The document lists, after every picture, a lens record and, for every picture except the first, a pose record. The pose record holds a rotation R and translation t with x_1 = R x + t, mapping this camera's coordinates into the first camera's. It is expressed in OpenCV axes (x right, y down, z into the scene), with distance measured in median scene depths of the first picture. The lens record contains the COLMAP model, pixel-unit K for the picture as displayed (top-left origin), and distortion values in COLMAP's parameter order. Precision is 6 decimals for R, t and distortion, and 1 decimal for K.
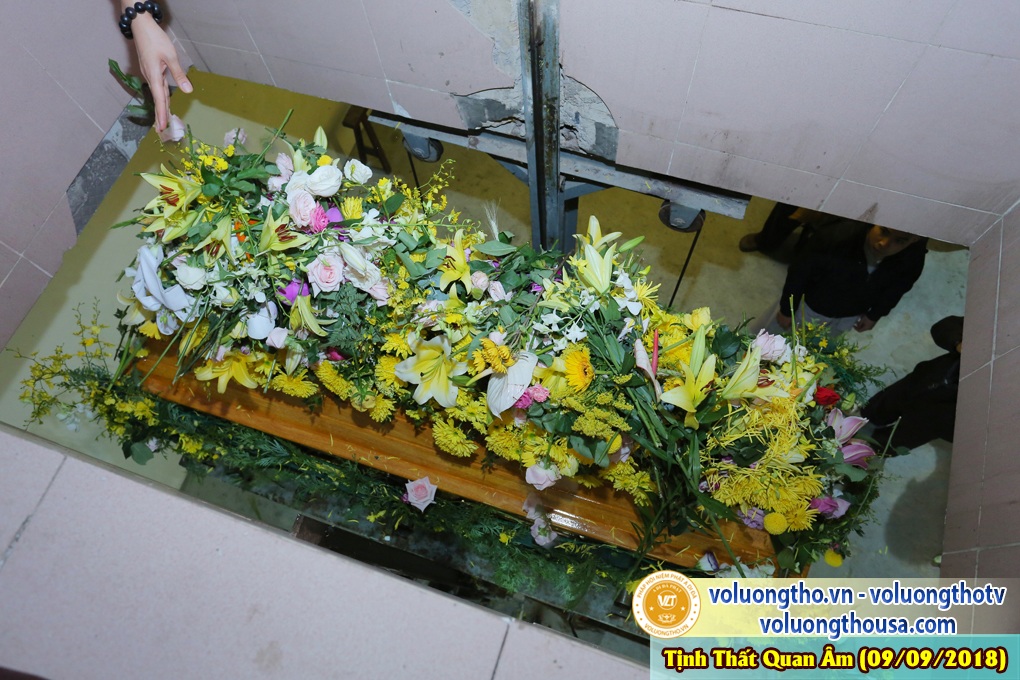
lens RADIAL K [[647.9, 0, 510.0], [0, 647.9, 340.0], [0, 0, 1]] dist [-0.028404, -0.000949]
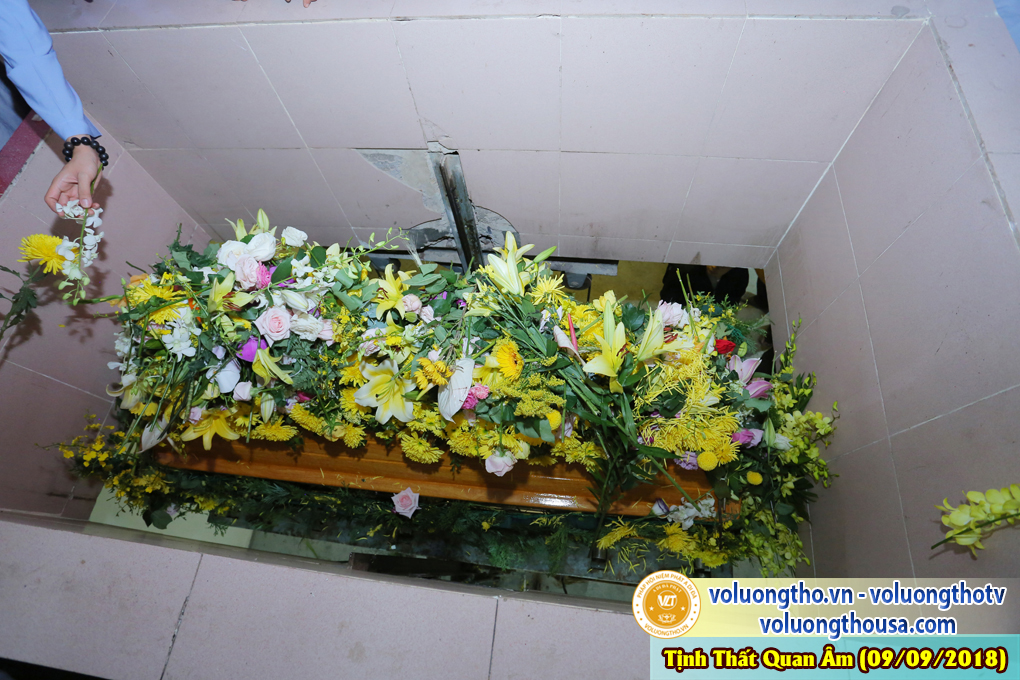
lens RADIAL K [[496.6, 0, 506.5], [0, 496.6, 337.5], [0, 0, 1]] dist [-0.062774, 0.023246]
pose [[0.978186, -0.197476, 0.064463, 0.047048], [0.201274, 0.977760, -0.058938, 0.047074], [-0.051390, 0.070627, 0.996178, 0.125675]]
